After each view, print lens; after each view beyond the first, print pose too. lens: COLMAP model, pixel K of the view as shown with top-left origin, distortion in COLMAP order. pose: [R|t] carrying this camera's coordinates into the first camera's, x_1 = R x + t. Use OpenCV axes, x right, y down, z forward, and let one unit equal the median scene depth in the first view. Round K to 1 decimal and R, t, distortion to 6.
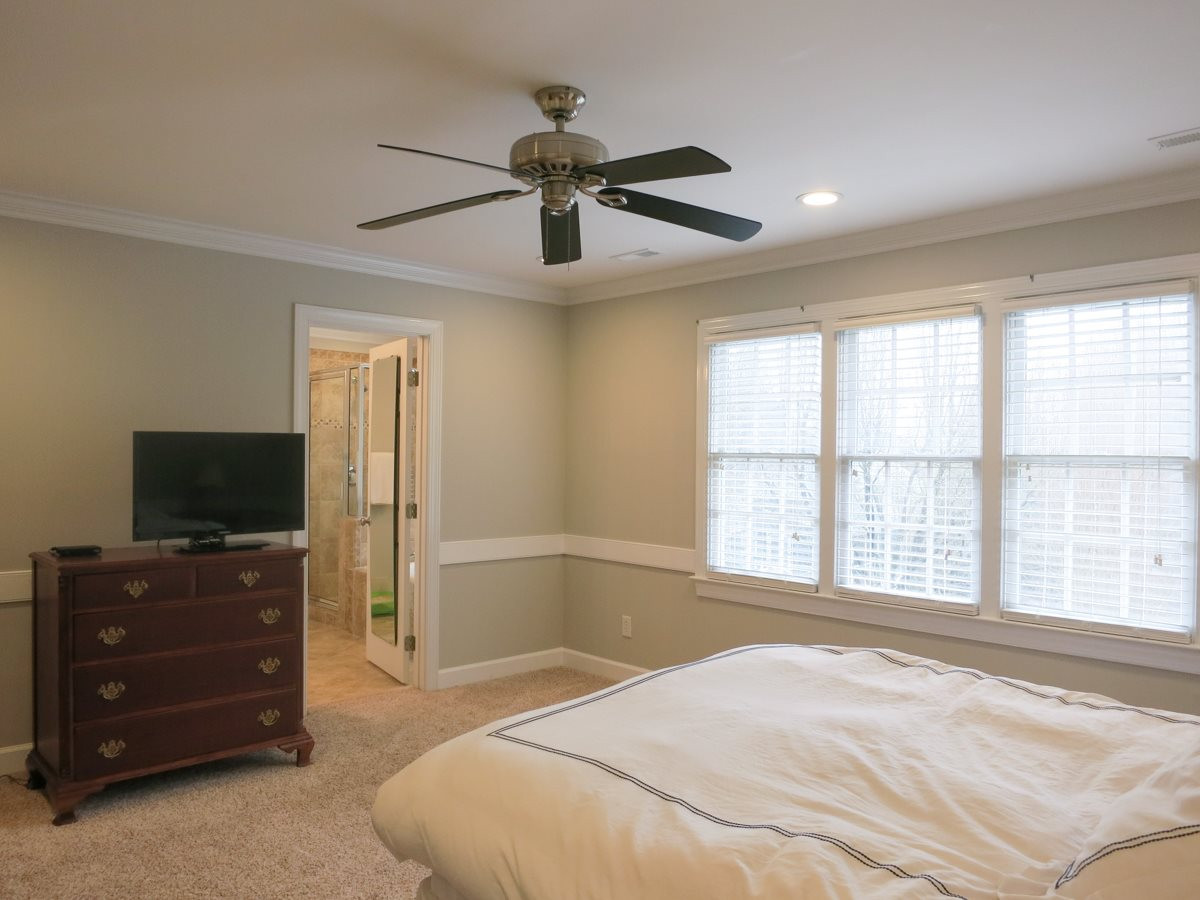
lens RADIAL K [[898.0, 0, 594.9], [0, 898.0, 451.1], [0, 0, 1]] dist [-0.033652, -0.012562]
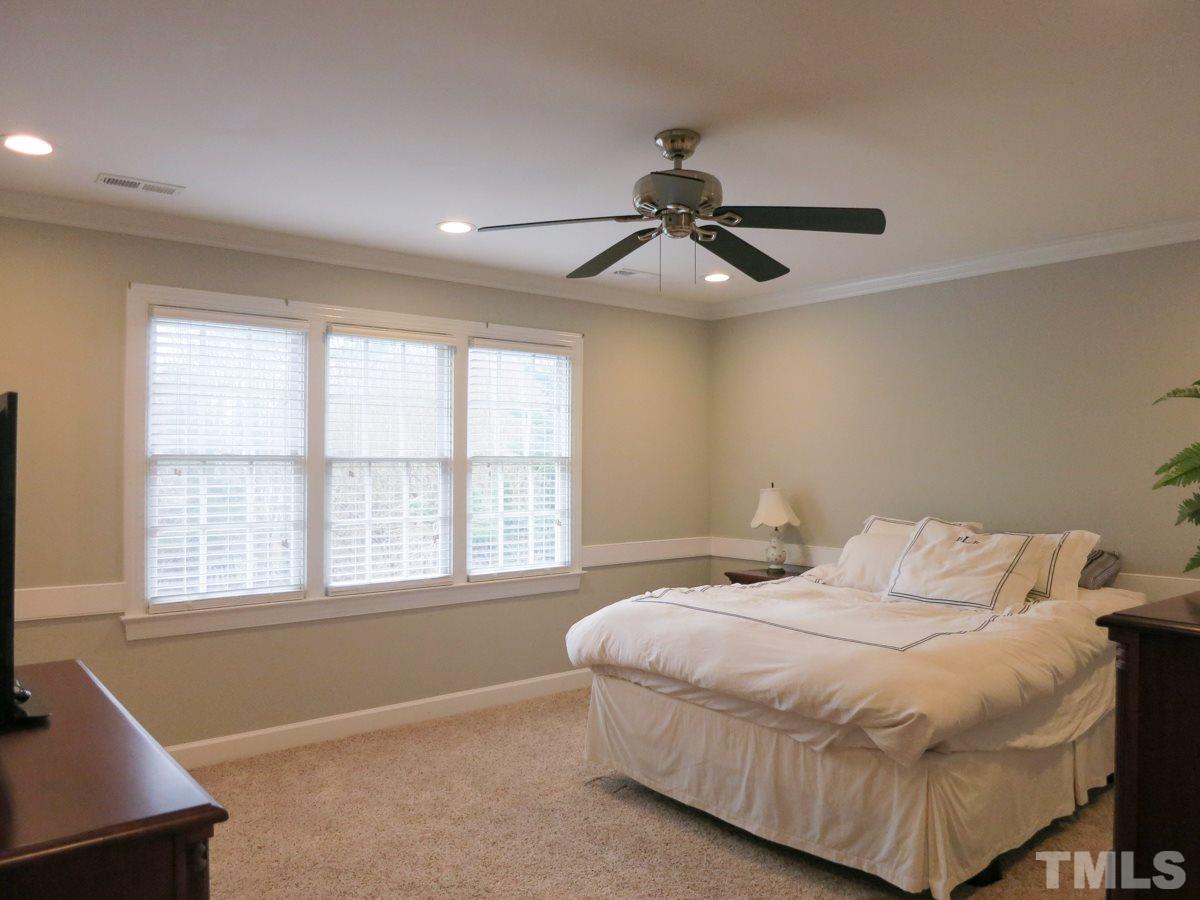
lens RADIAL K [[898.0, 0, 590.7], [0, 898.0, 452.5], [0, 0, 1]] dist [-0.033652, -0.012562]
pose [[0.045034, -0.007731, 0.998956, -0.710786], [-0.009500, 0.999922, 0.008166, -0.011672], [-0.998940, -0.009858, 0.044957, 0.644223]]
